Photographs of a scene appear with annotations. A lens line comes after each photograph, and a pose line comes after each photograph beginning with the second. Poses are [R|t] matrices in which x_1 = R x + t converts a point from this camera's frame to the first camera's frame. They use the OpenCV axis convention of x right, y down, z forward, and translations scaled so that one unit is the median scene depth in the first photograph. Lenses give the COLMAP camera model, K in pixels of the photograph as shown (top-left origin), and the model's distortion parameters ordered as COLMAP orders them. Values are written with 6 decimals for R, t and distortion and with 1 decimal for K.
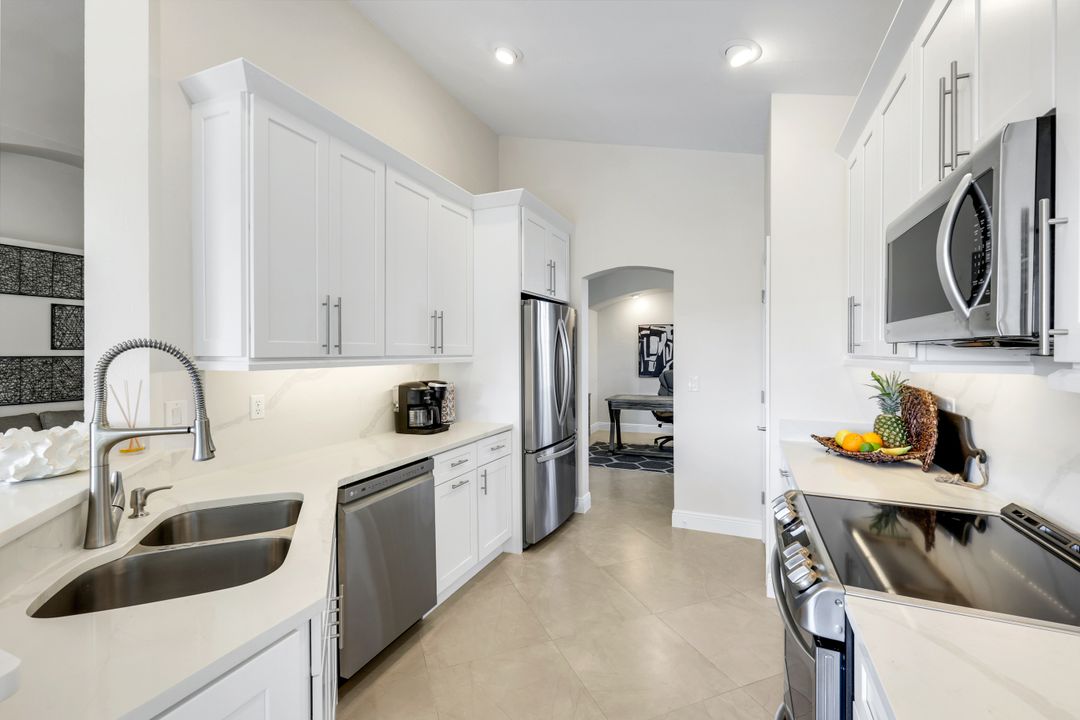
lens RADIAL K [[490.4, 0, 516.2], [0, 490.4, 352.9], [0, 0, 1]] dist [0.014737, -0.002233]
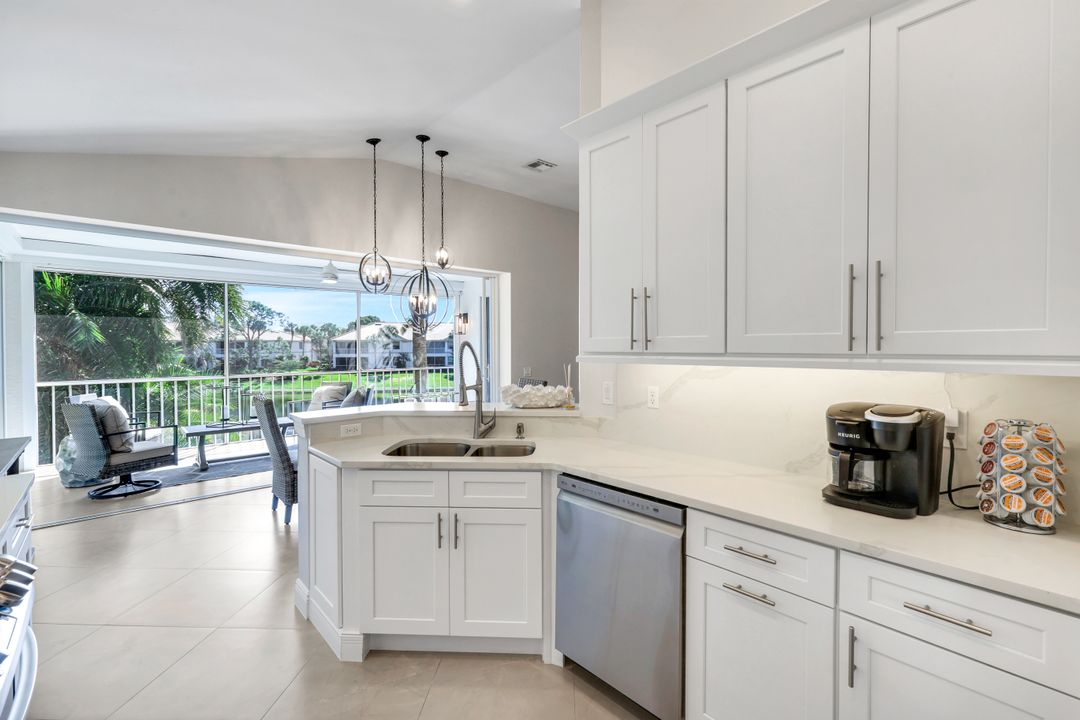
lens RADIAL K [[490.4, 0, 546.3], [0, 490.4, 352.7], [0, 0, 1]] dist [0.014737, -0.002233]
pose [[-0.397241, 0.018626, -0.917525, 0.419993], [0.001423, 0.999805, 0.019680, -0.007939], [0.917713, 0.006512, -0.397190, 0.906973]]
